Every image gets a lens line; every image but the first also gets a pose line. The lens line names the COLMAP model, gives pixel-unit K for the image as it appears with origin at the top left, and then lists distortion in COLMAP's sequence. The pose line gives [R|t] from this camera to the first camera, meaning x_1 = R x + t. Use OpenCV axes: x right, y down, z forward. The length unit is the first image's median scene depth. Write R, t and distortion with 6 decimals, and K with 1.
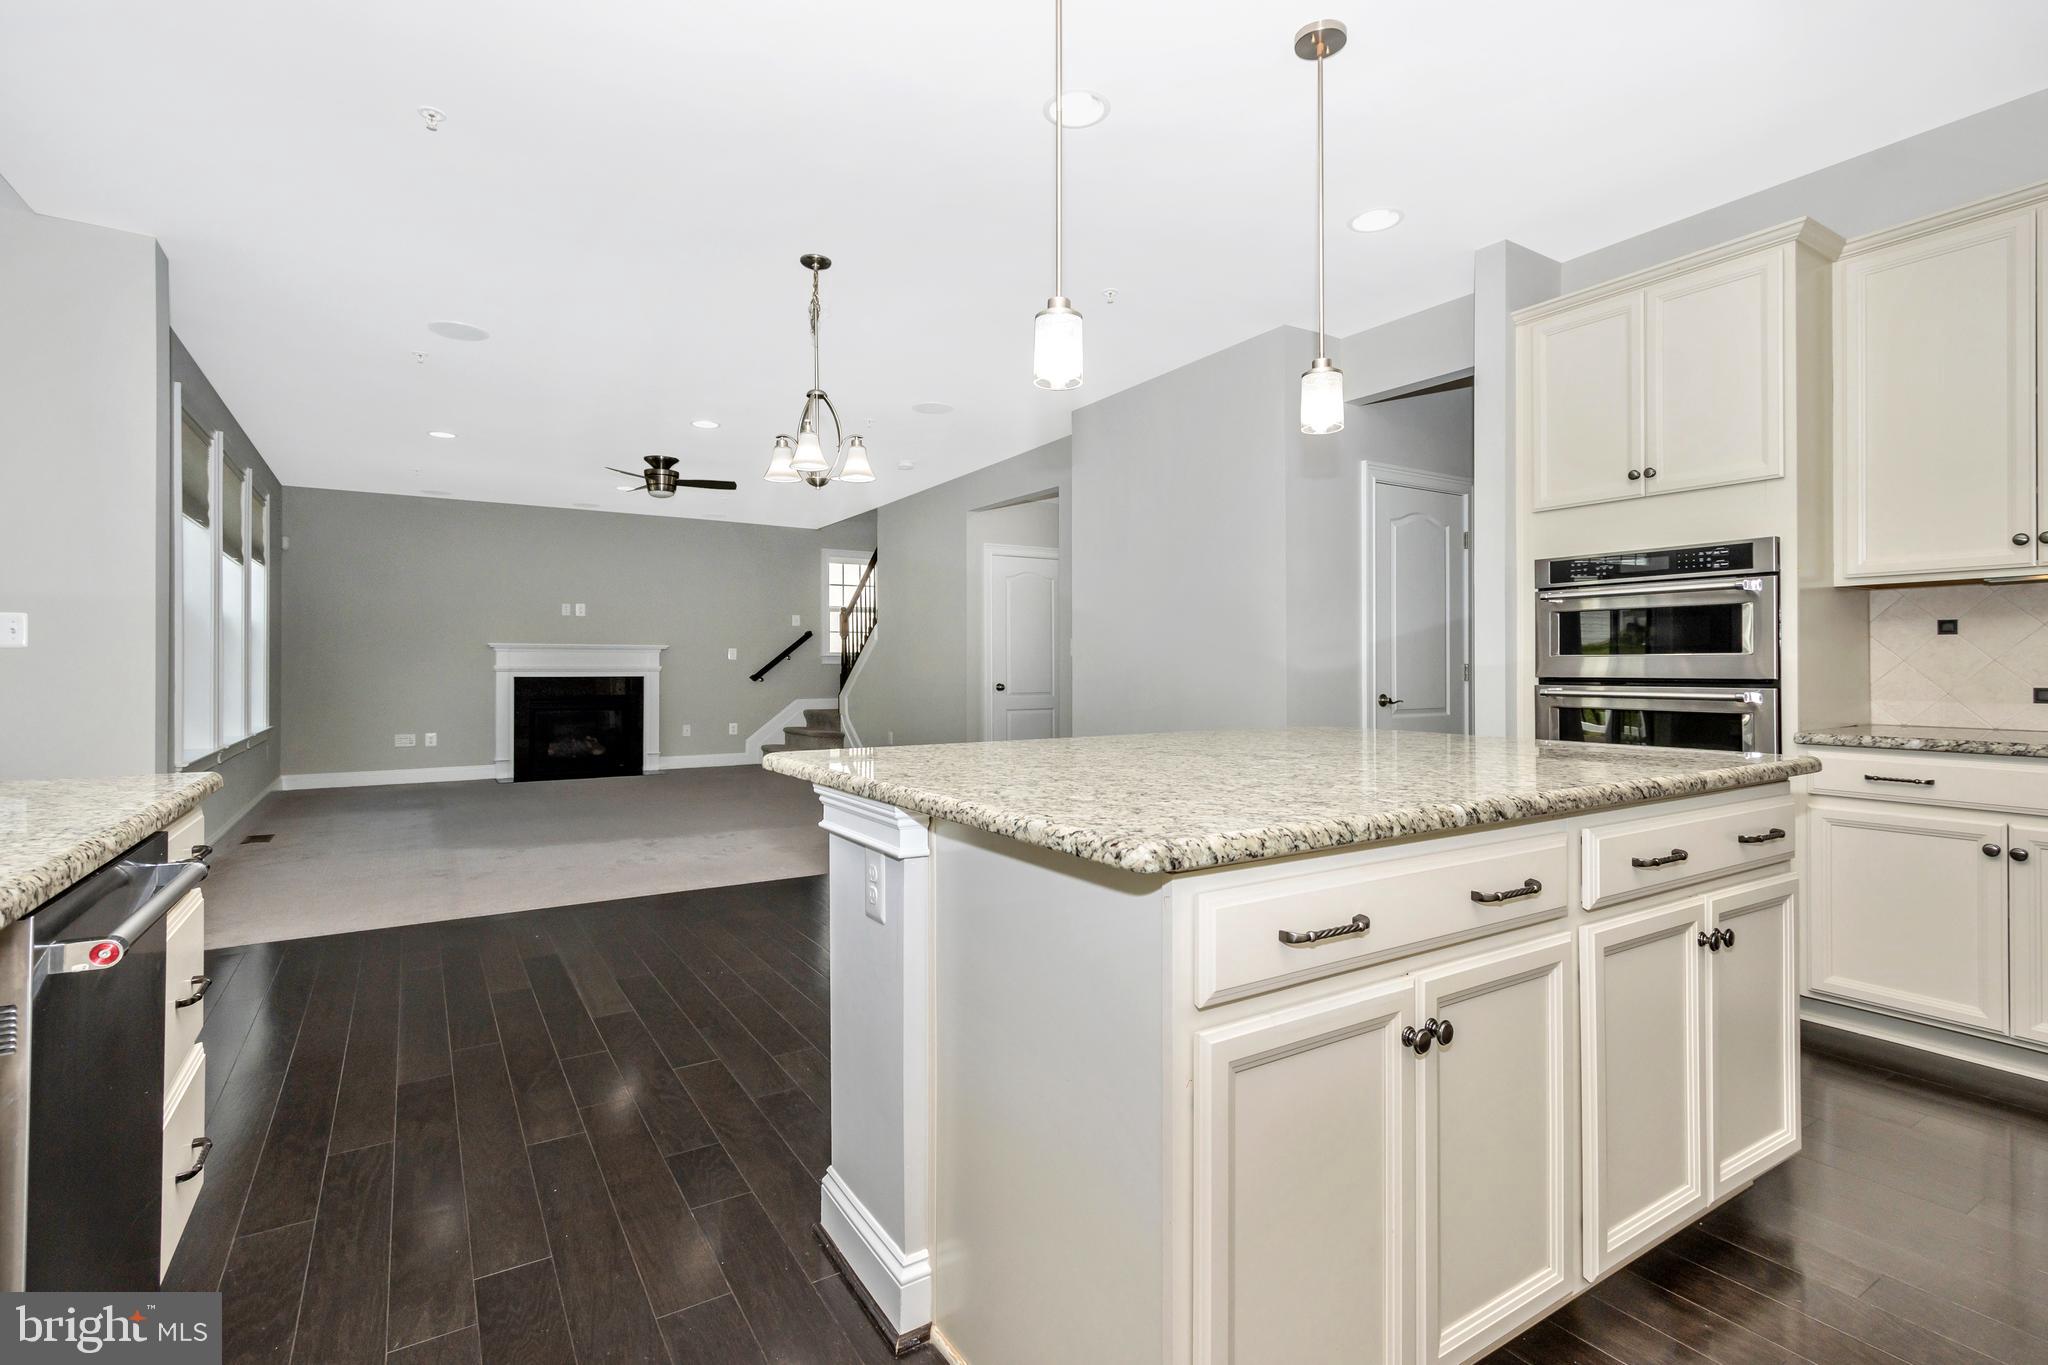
lens RADIAL K [[965.1, 0, 996.8], [0, 965.1, 662.1], [0, 0, 1]] dist [0.010631, 0.000184]
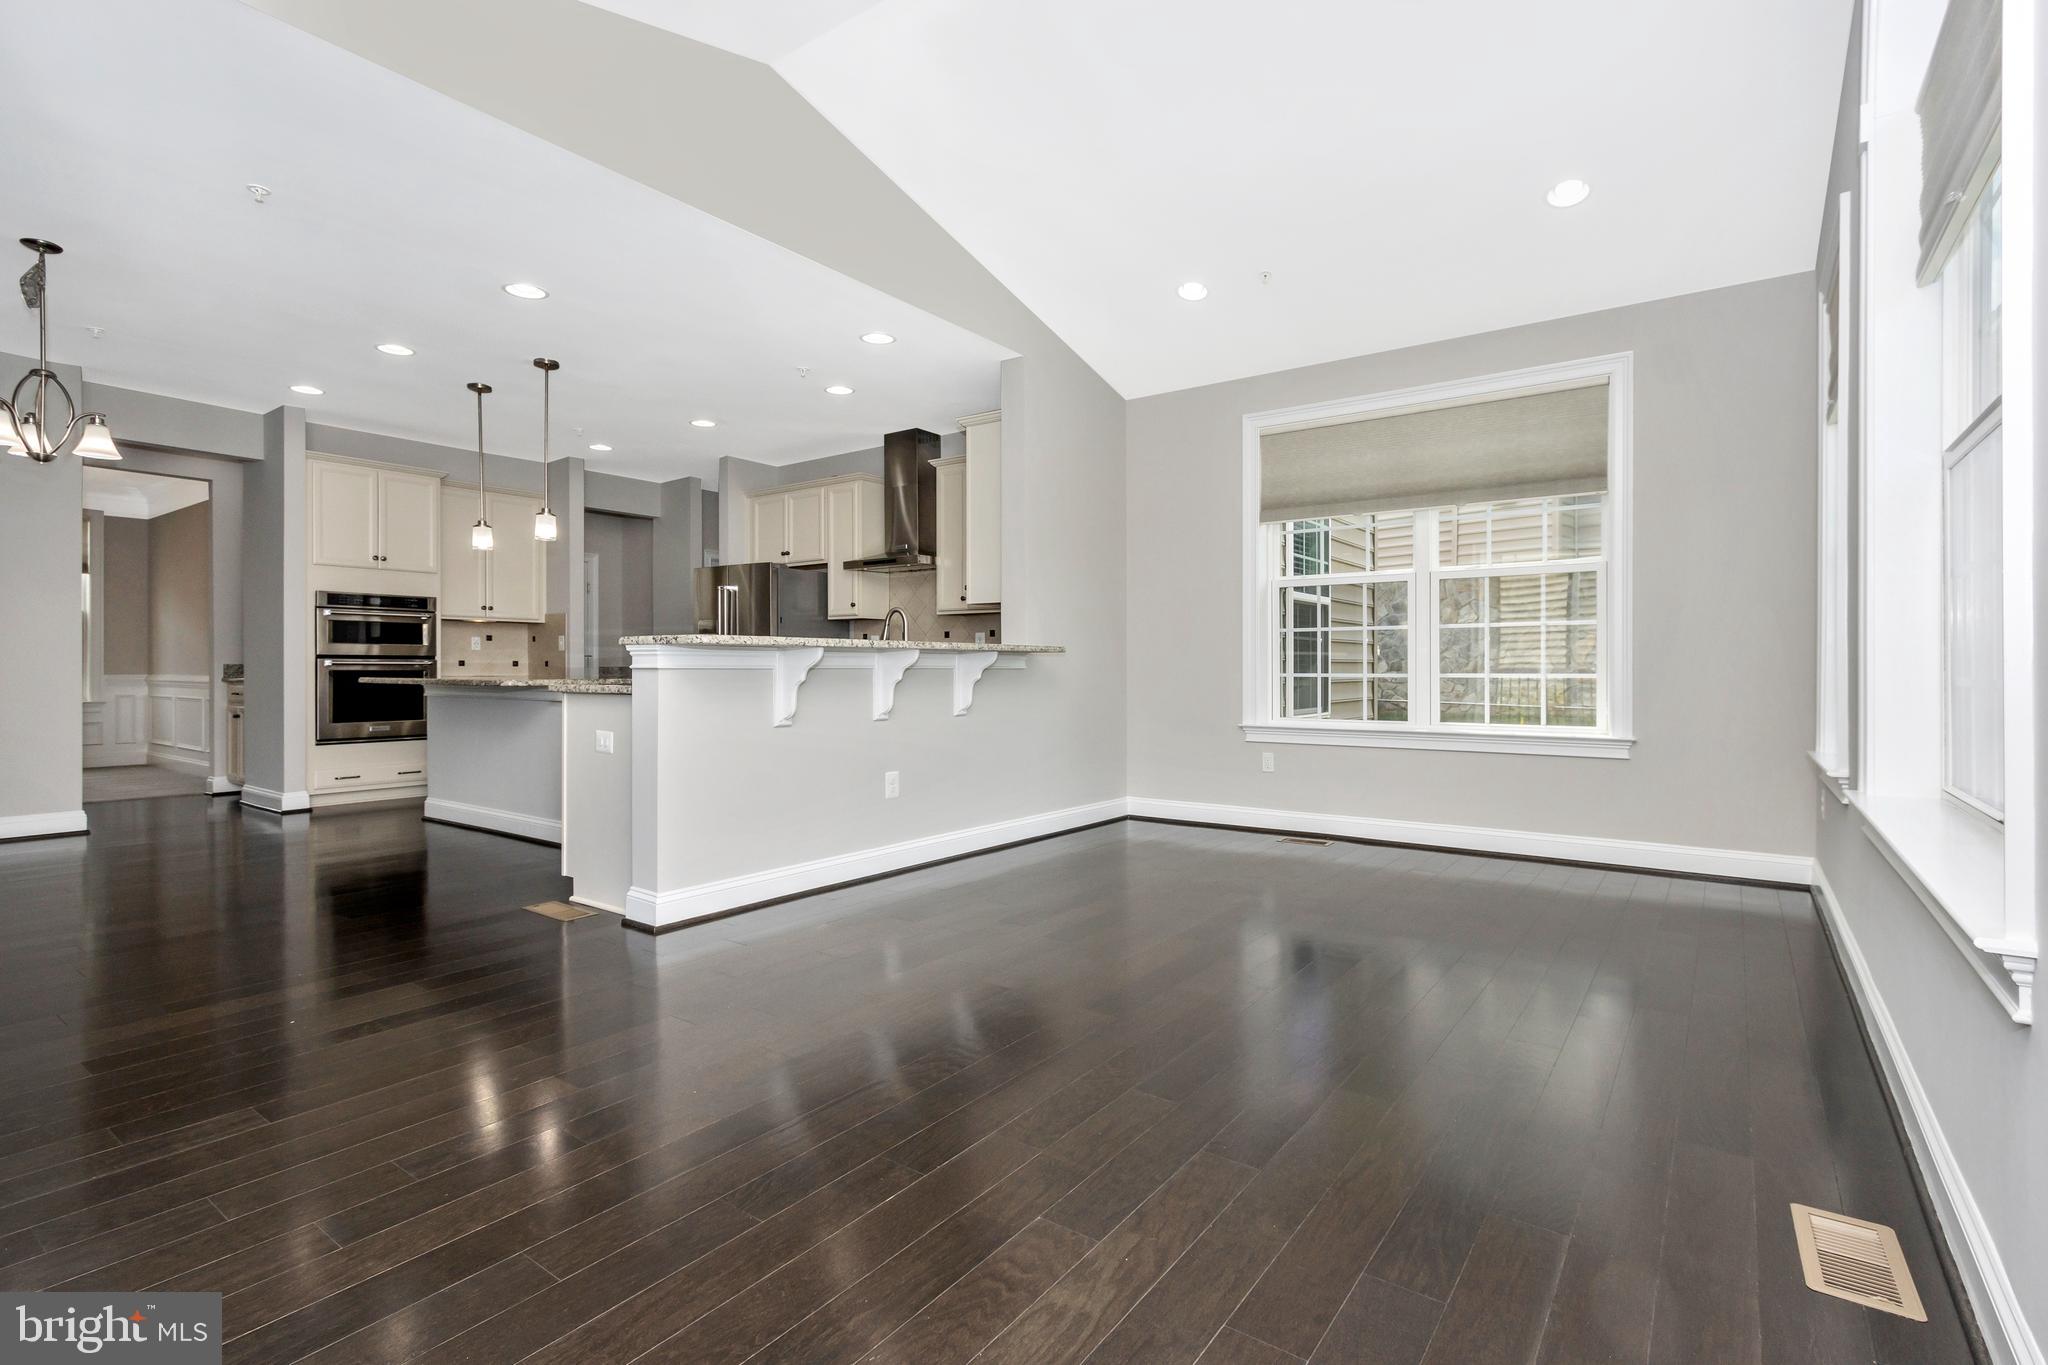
lens RADIAL K [[967.8, 0, 1025.0], [0, 967.8, 666.3], [0, 0, 1]] dist [0.010195, -0.000272]
pose [[-0.379834, 0.002590, 0.925051, -0.761030], [-0.004934, 0.999976, -0.004825, 0.018383], [-0.925042, -0.006397, -0.379812, 0.208373]]
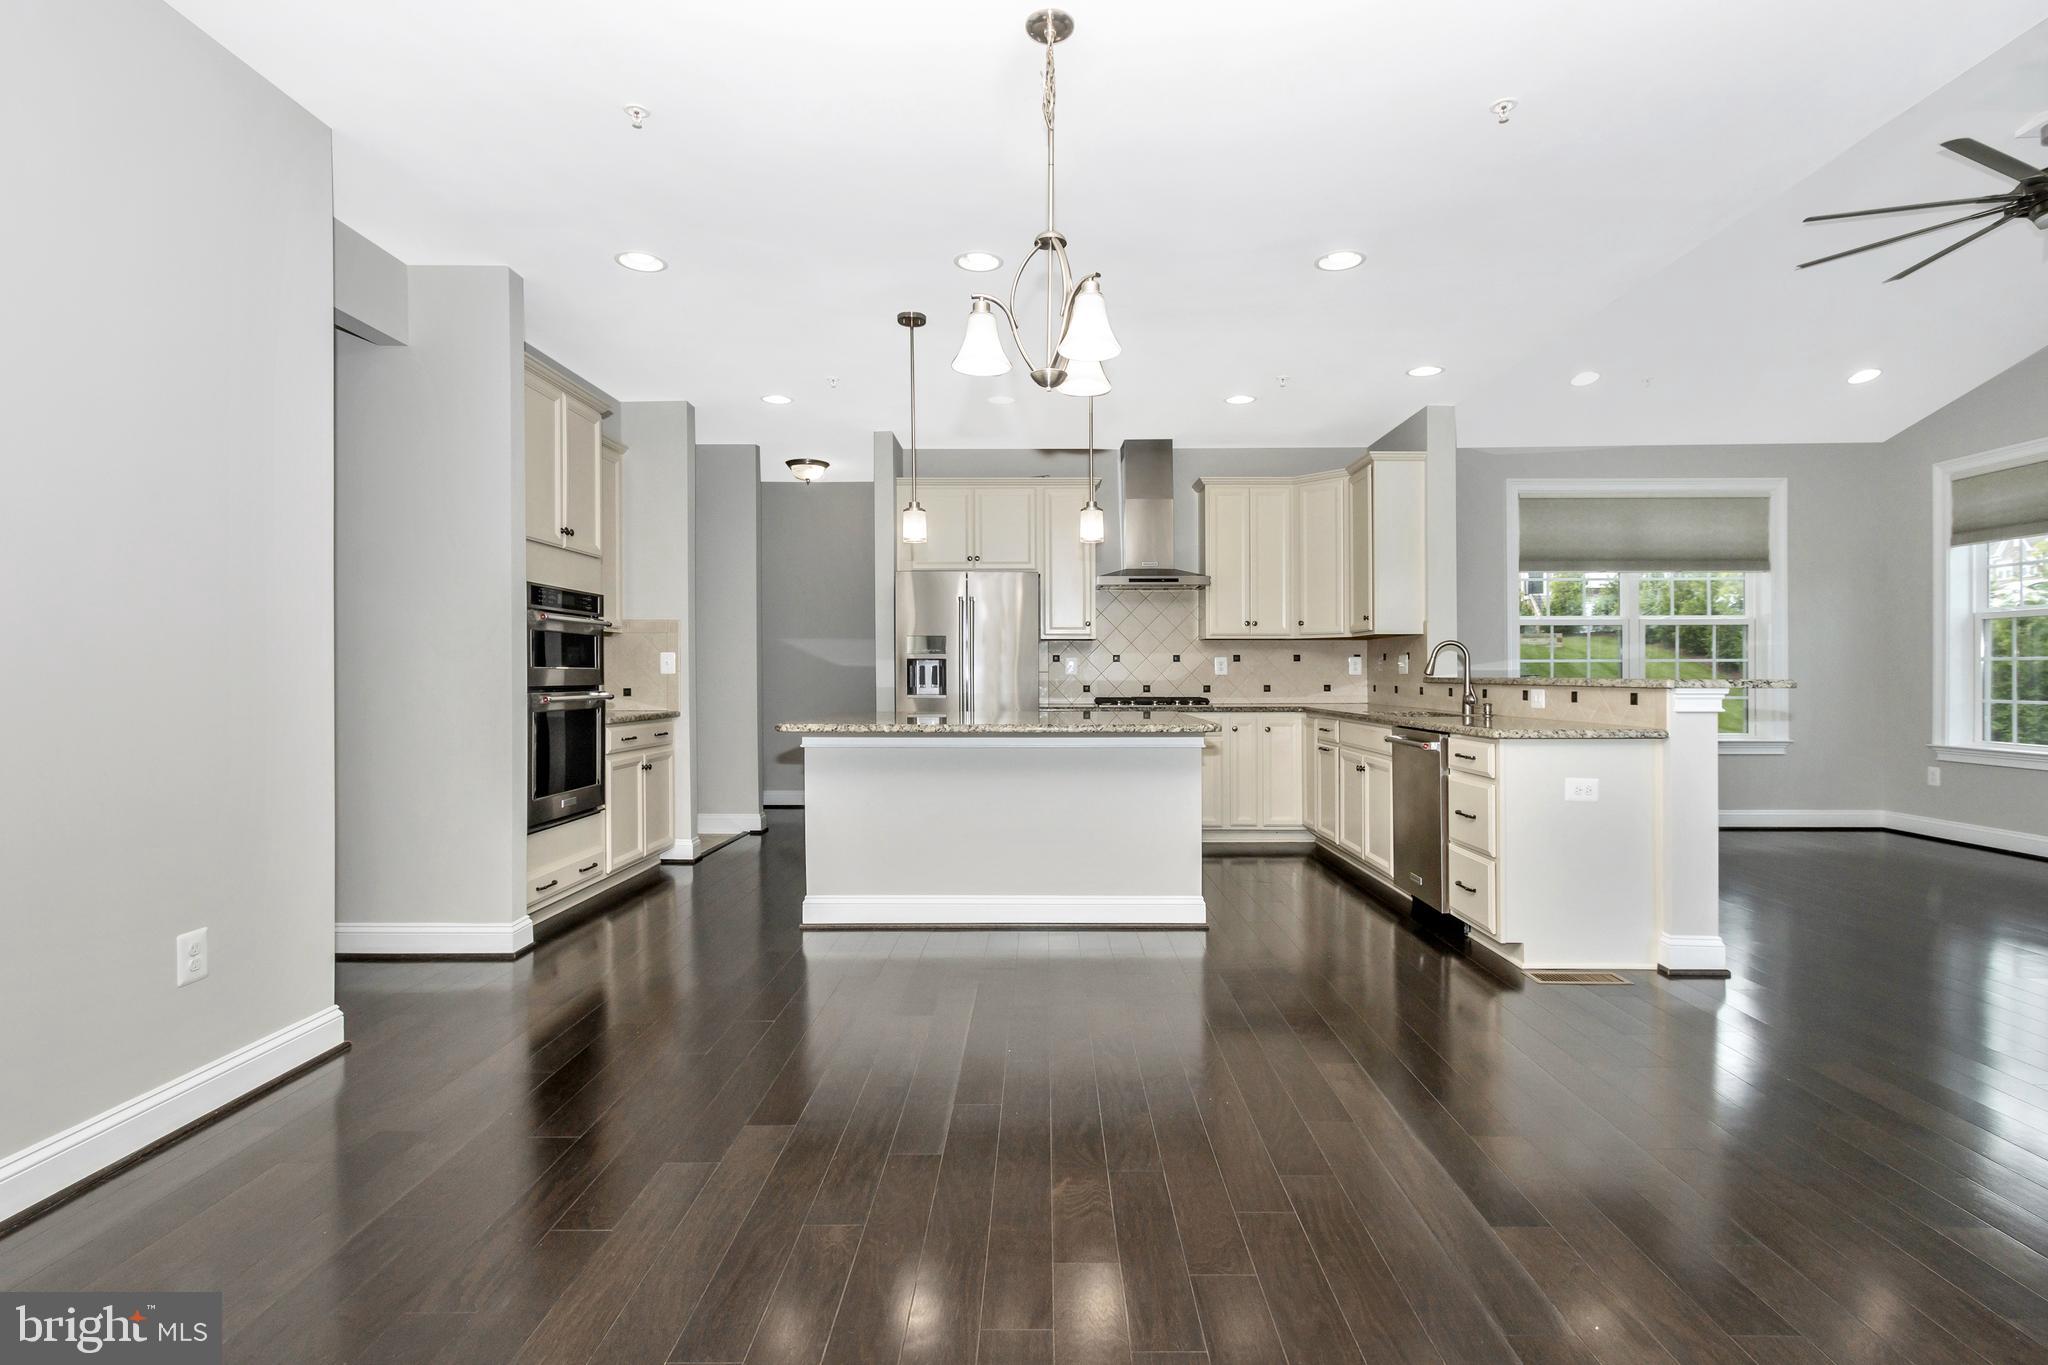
lens RADIAL K [[994.9, 0, 1035.9], [0, 994.9, 667.1], [0, 0, 1]] dist [-0.000665, 0.000378]
pose [[-0.849278, 0.007590, 0.527892, -0.251666], [-0.000049, 0.999896, -0.014456, 0.004672], [-0.527946, -0.012303, -0.849189, 0.757429]]
